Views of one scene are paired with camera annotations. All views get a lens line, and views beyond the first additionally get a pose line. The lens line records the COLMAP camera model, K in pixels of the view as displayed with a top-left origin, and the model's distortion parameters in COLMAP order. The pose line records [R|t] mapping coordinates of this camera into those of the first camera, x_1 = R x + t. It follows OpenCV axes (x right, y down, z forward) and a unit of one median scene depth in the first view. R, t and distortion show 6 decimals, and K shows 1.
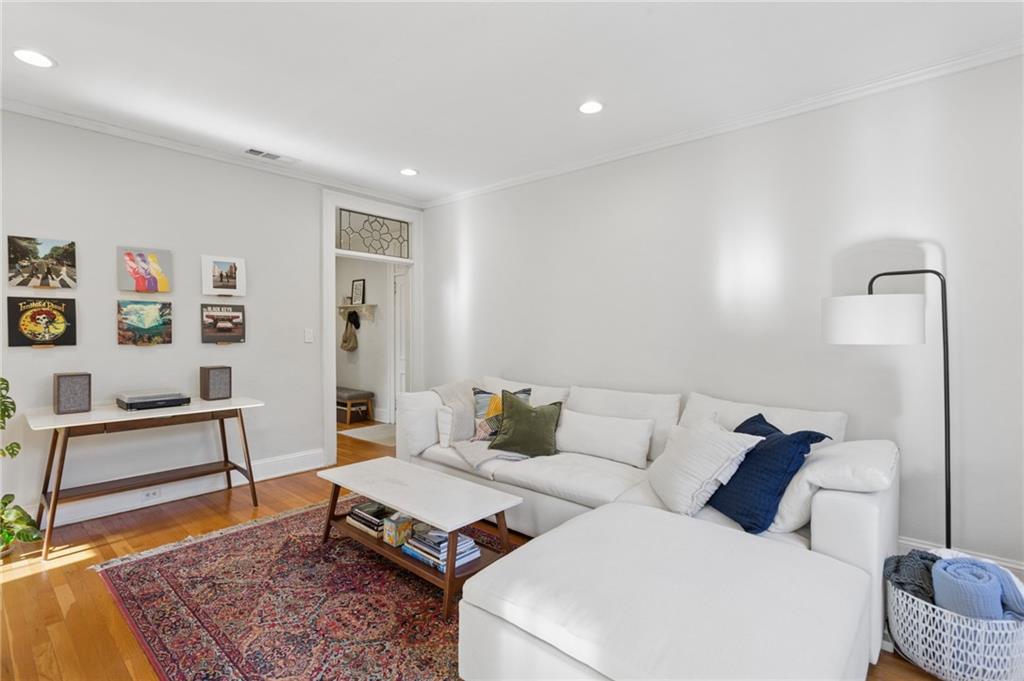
lens RADIAL K [[481.6, 0, 512.0], [0, 481.6, 340.5], [0, 0, 1]] dist [0.003594, 0.000769]
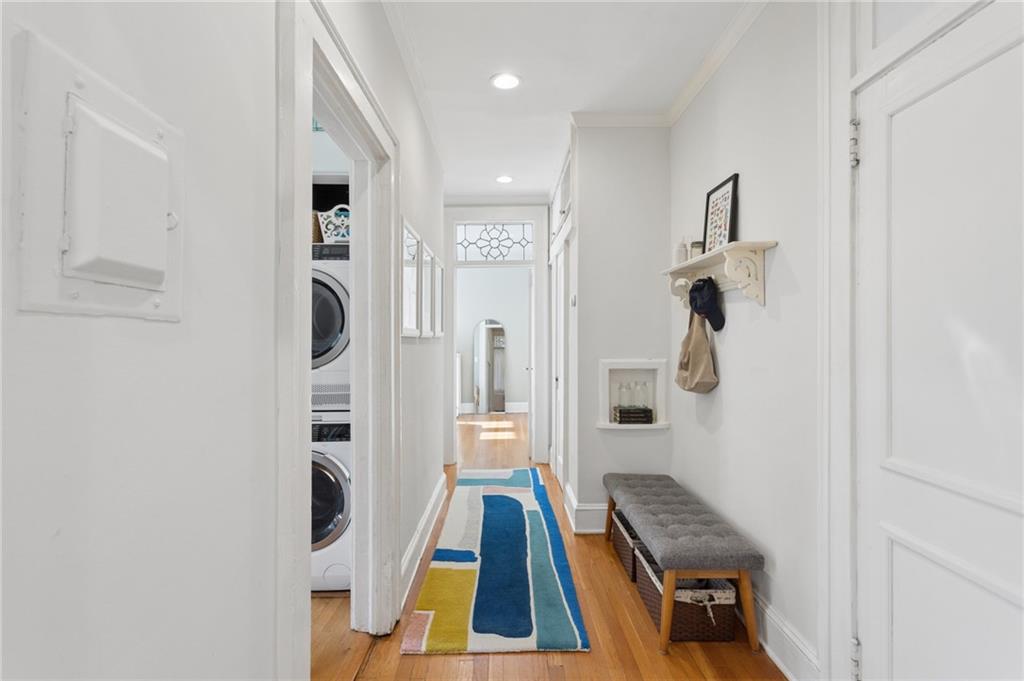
lens RADIAL K [[487.6, 0, 507.4], [0, 487.6, 334.3], [0, 0, 1]] dist [0.000405, -0.000043]
pose [[0.666469, -0.001487, -0.745531, -0.336268], [-0.022390, 0.999507, -0.022009, -0.021314], [0.745196, 0.031361, 0.666108, 1.353376]]
